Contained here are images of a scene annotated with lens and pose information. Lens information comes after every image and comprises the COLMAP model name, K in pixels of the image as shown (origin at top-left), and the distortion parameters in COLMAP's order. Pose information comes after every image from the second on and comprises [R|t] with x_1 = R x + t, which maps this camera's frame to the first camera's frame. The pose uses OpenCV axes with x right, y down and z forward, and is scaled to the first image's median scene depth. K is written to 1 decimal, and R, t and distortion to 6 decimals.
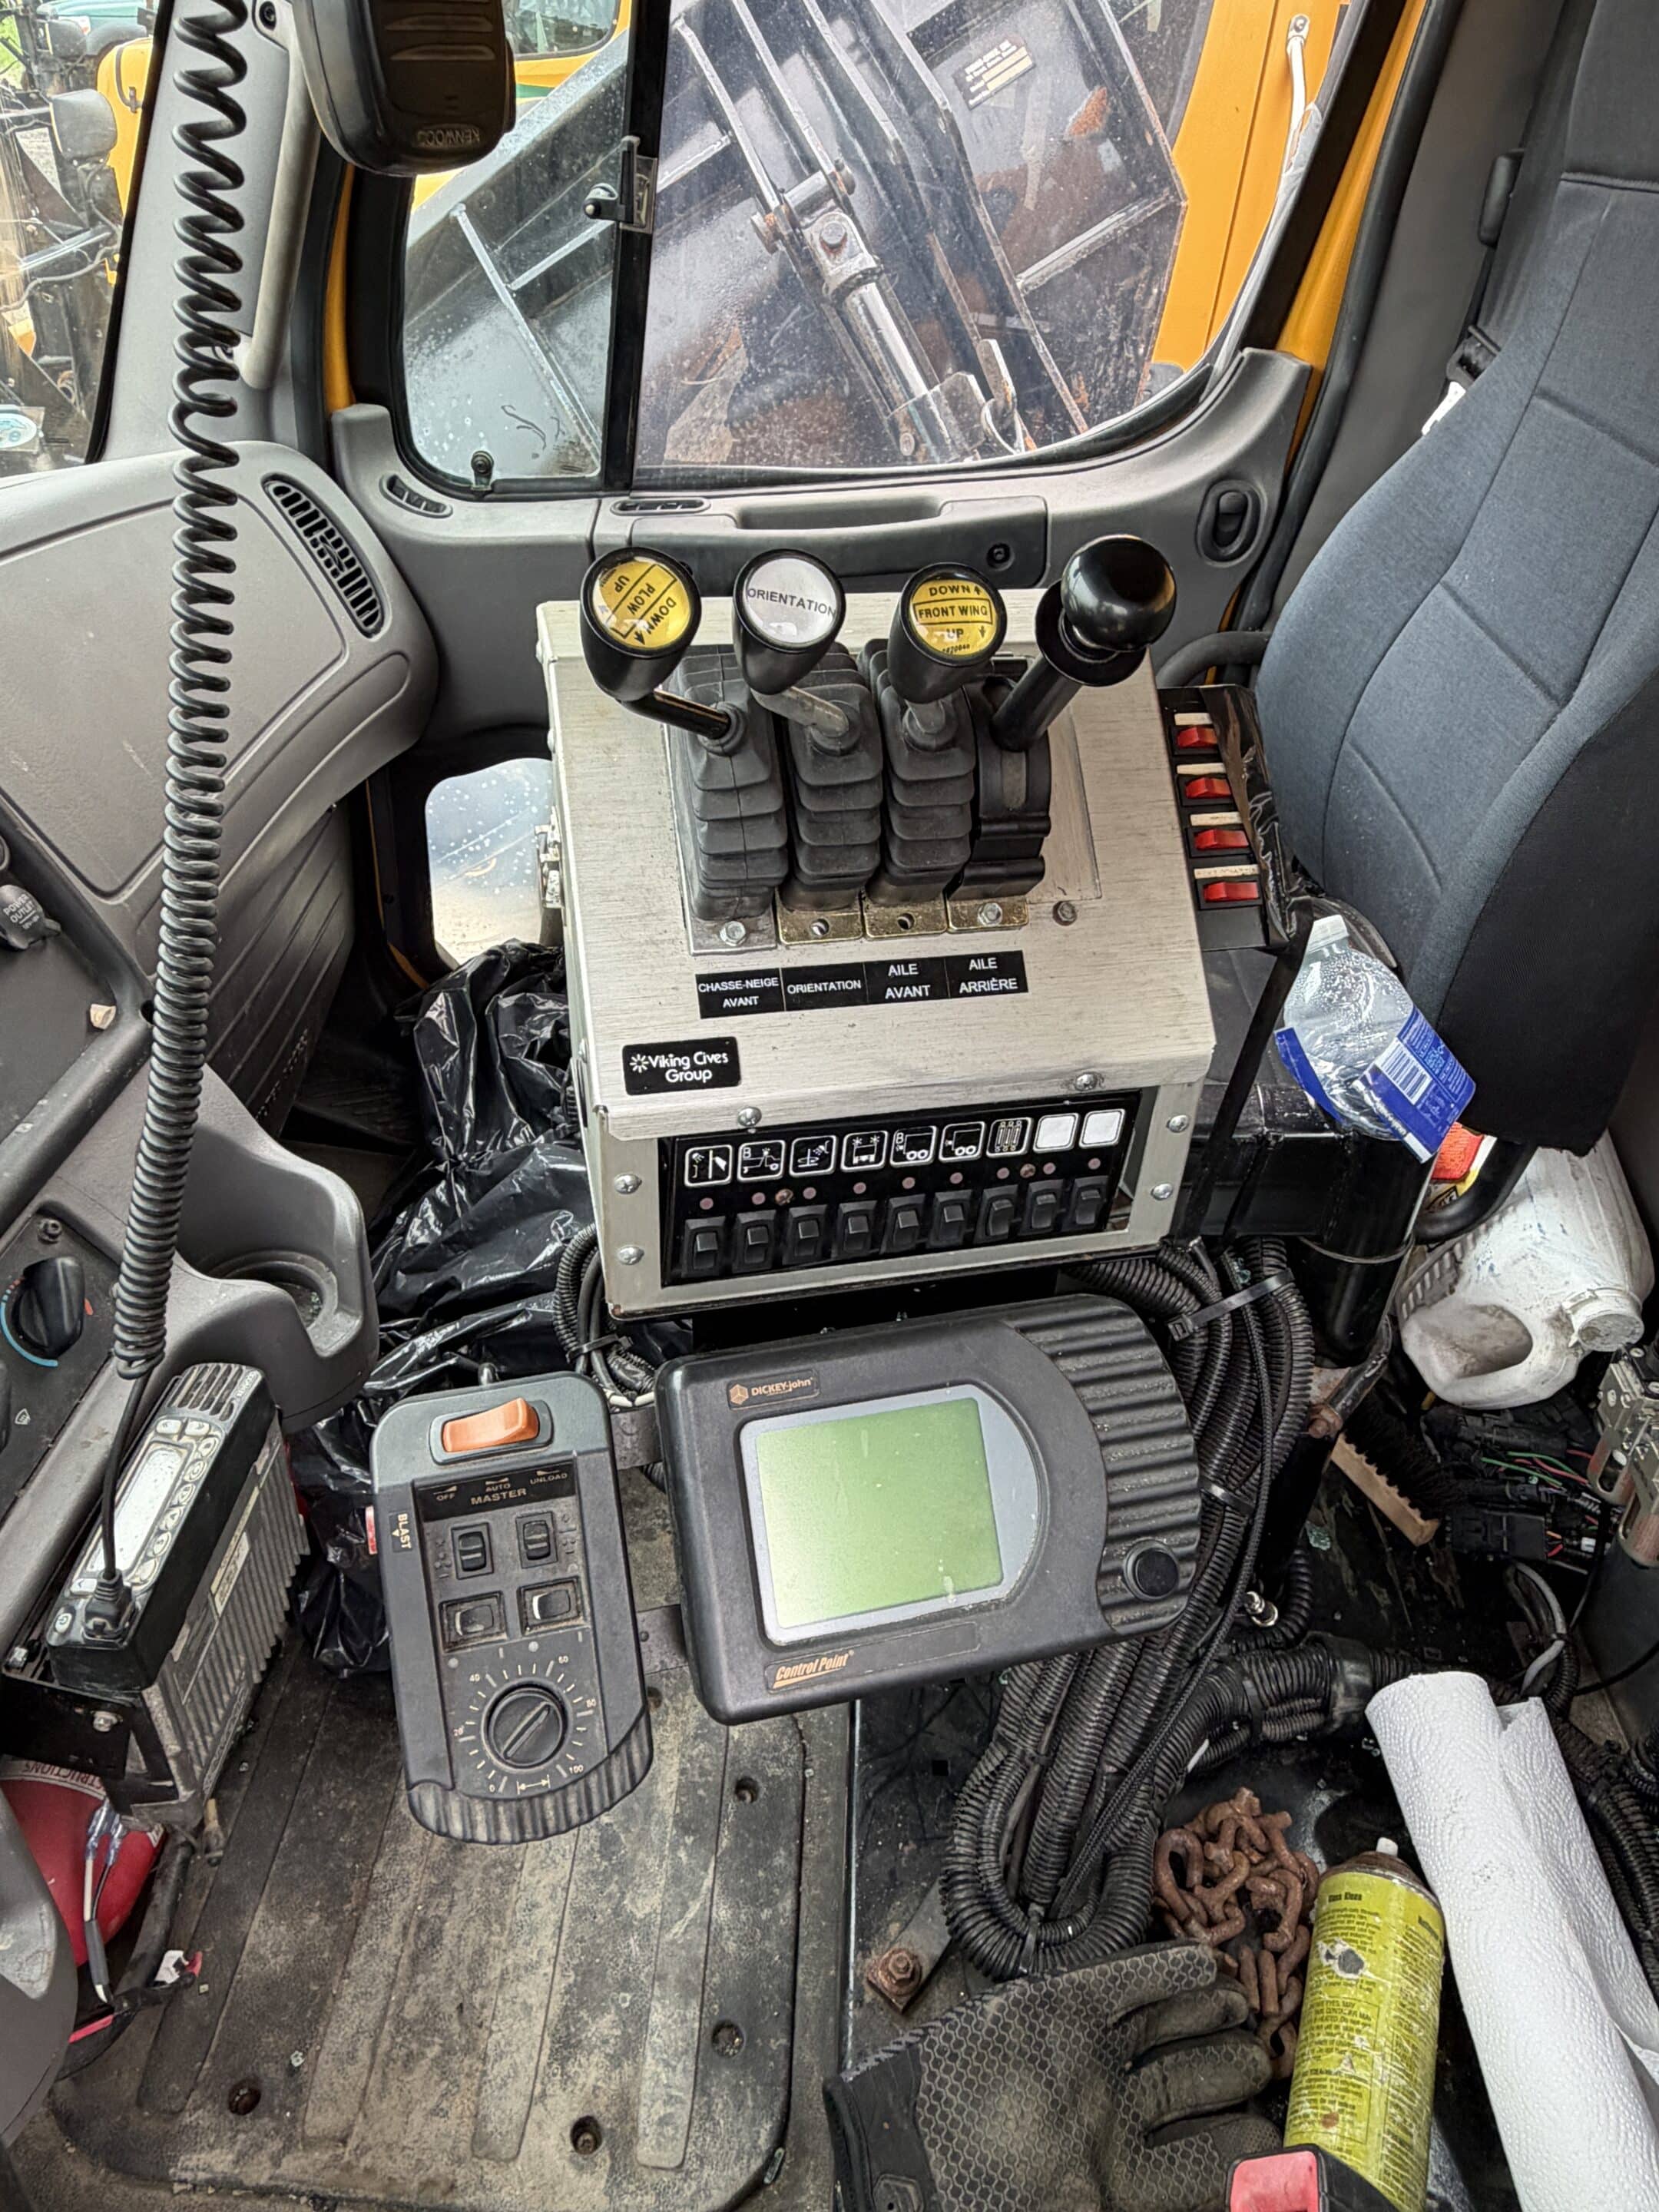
lens RADIAL K [[1498.7, 0, 829.5], [0, 1498.7, 1106.0], [0, 0, 1]] dist [0.005695, 0.004145]
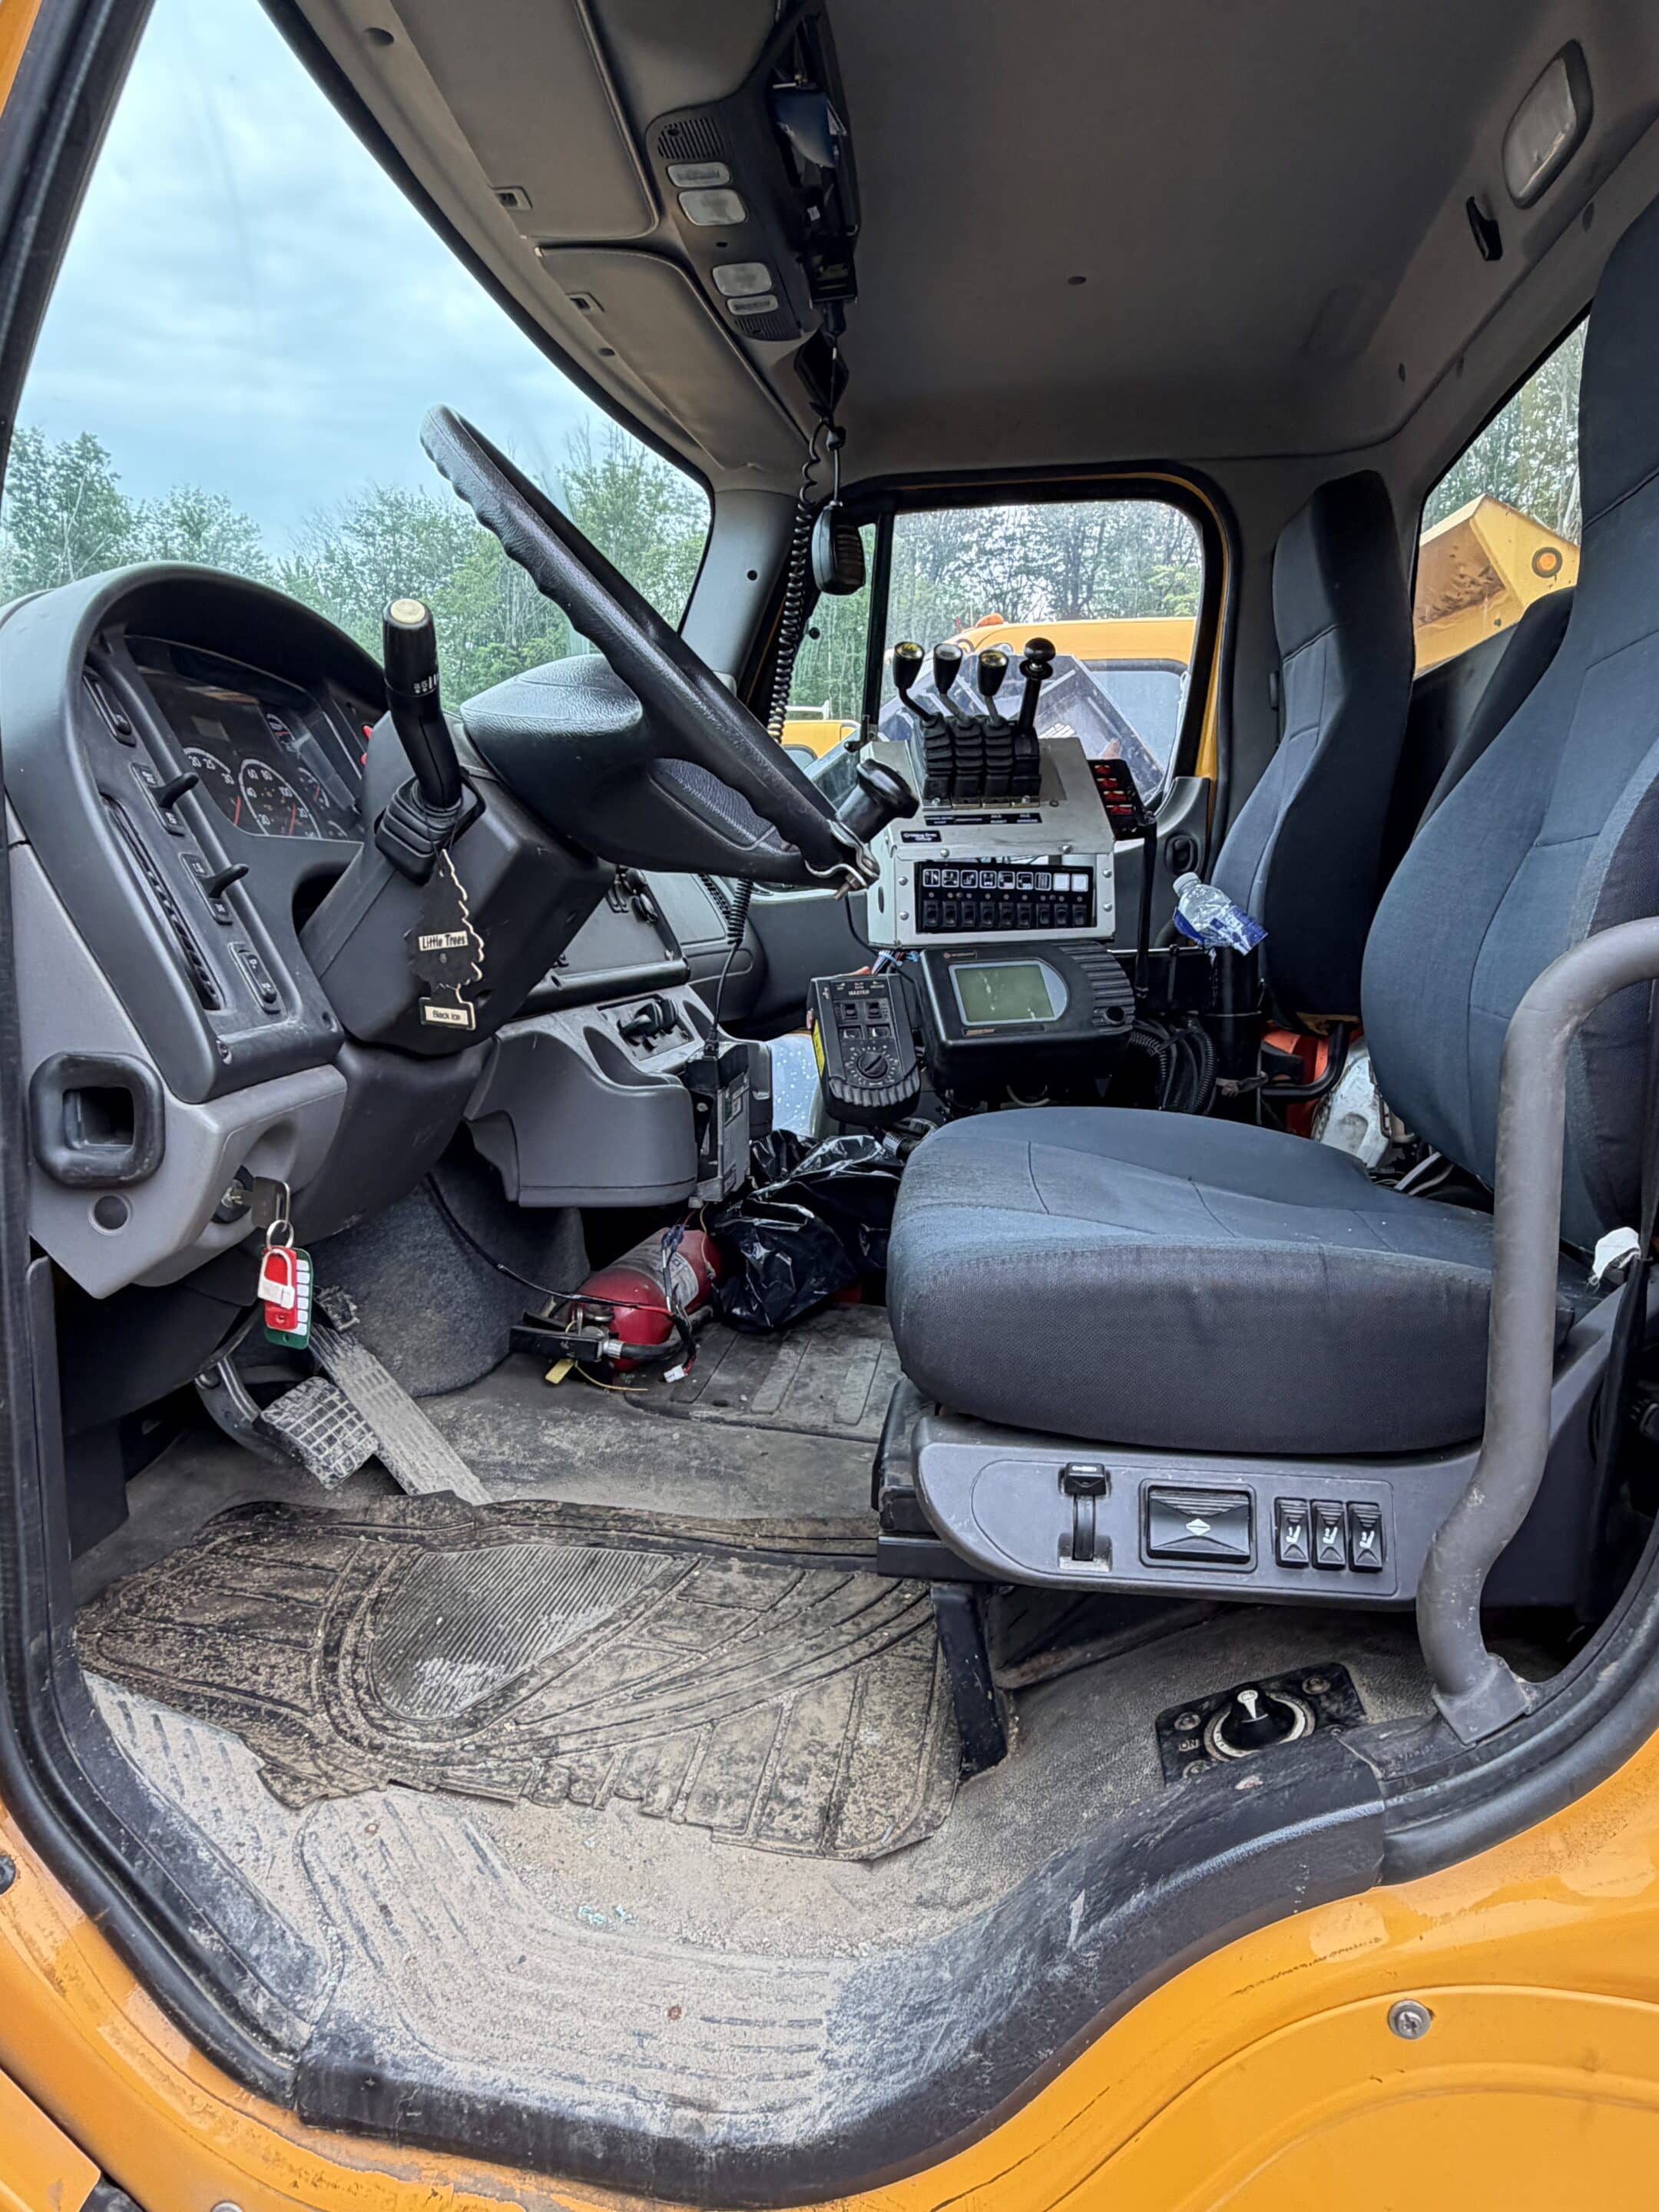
lens RADIAL K [[1498.7, 0, 829.5], [0, 1498.7, 1106.0], [0, 0, 1]] dist [0.005695, 0.004145]
pose [[0.991769, -0.075056, -0.103735, -0.010684], [0.017441, 0.881814, -0.471275, 1.668488], [0.126847, 0.465586, 0.875865, -1.233421]]
